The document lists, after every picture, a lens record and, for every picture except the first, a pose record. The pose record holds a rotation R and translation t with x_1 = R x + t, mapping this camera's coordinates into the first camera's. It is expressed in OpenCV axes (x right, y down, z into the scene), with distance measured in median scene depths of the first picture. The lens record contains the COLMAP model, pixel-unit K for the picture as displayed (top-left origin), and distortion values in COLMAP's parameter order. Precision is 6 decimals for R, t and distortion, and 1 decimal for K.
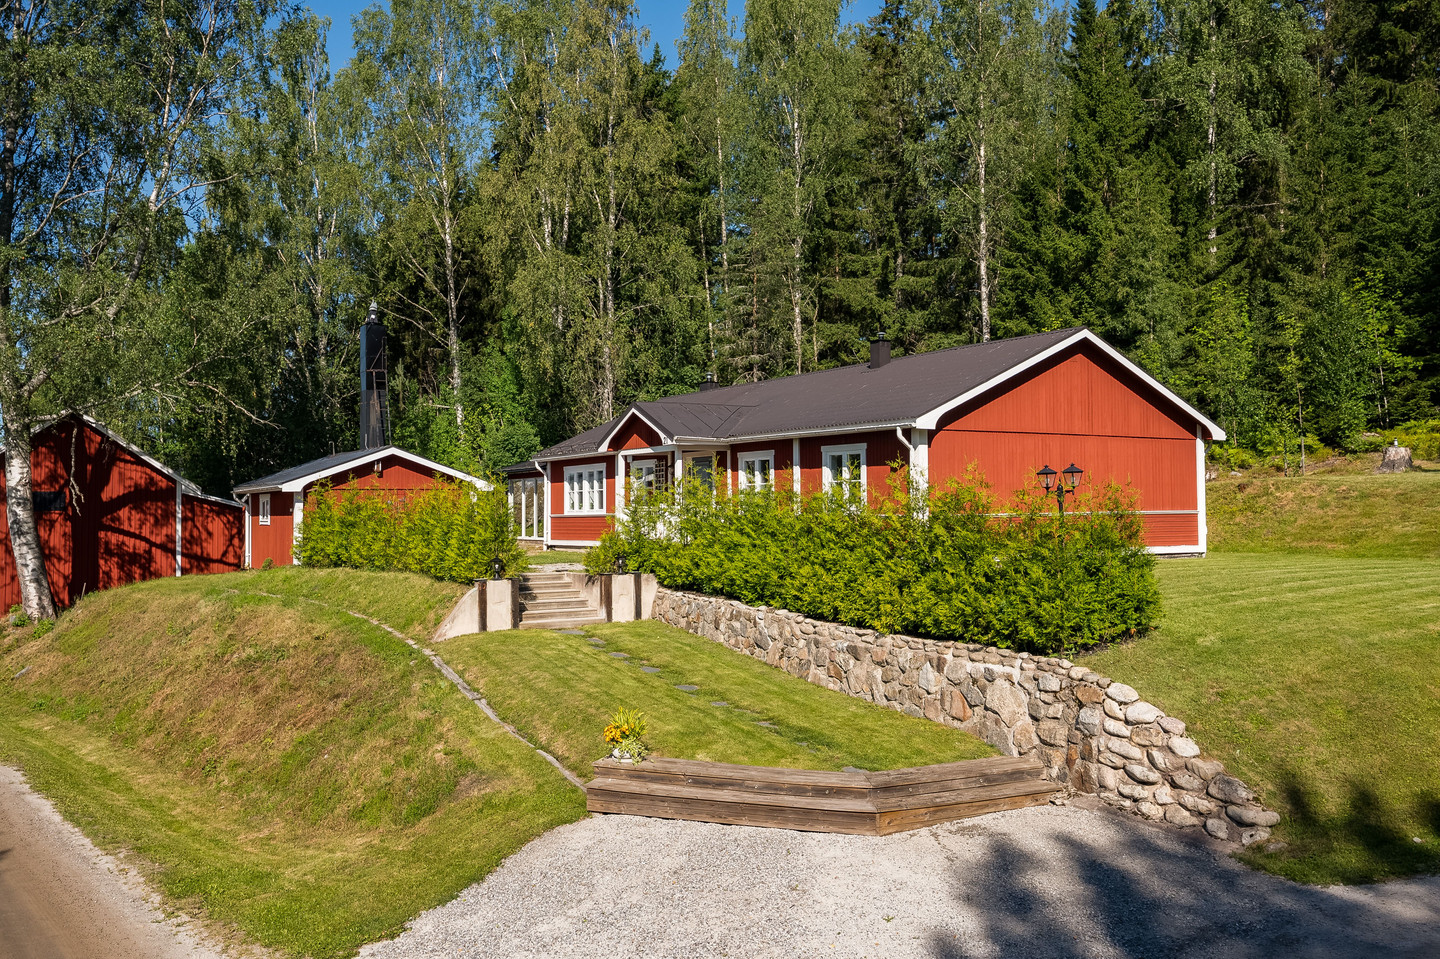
lens RADIAL K [[1160.7, 0, 722.4], [0, 1160.7, 474.0], [0, 0, 1]] dist [-0.014812, 0.001450]
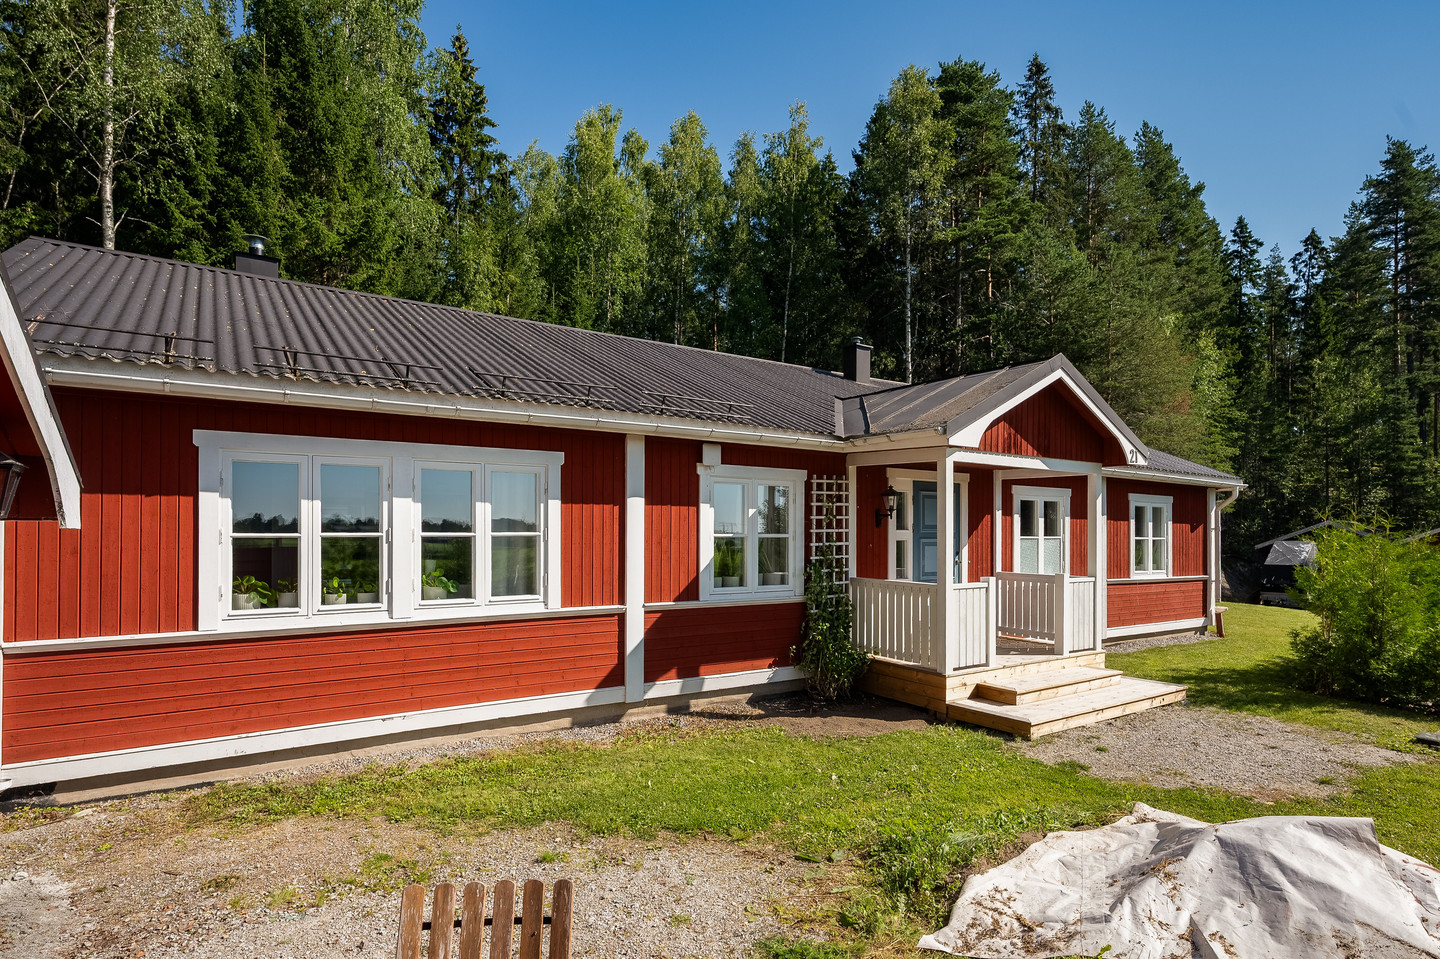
lens RADIAL K [[747.9, 0, 727.5], [0, 747.9, 526.6], [0, 0, 1]] dist [0.000483, -0.000725]
pose [[-0.024300, 0.015998, 0.999577, -0.287246], [-0.037693, 0.999146, -0.016907, 0.012025], [-0.998994, -0.038088, -0.023676, 0.887087]]
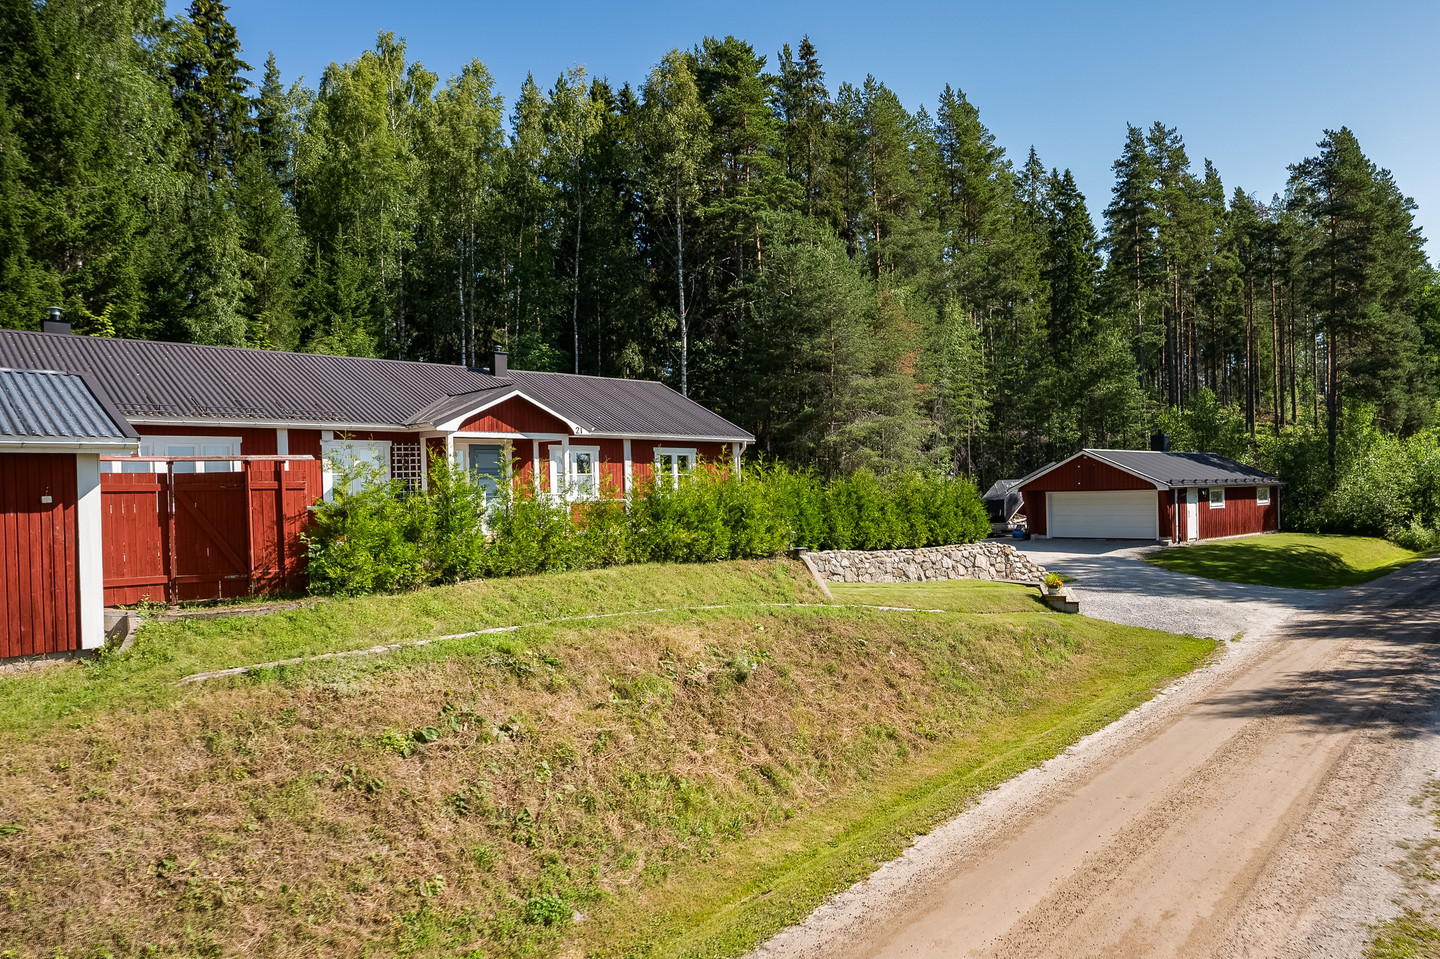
lens RADIAL K [[950.8, 0, 858.4], [0, 950.8, 503.9], [0, 0, 1]] dist [-0.003925, -0.003512]
pose [[-0.248896, 0.000903, 0.968530, -0.700467], [-0.005278, 0.999983, -0.002289, 0.028472], [-0.968516, -0.005681, -0.248887, 0.720691]]
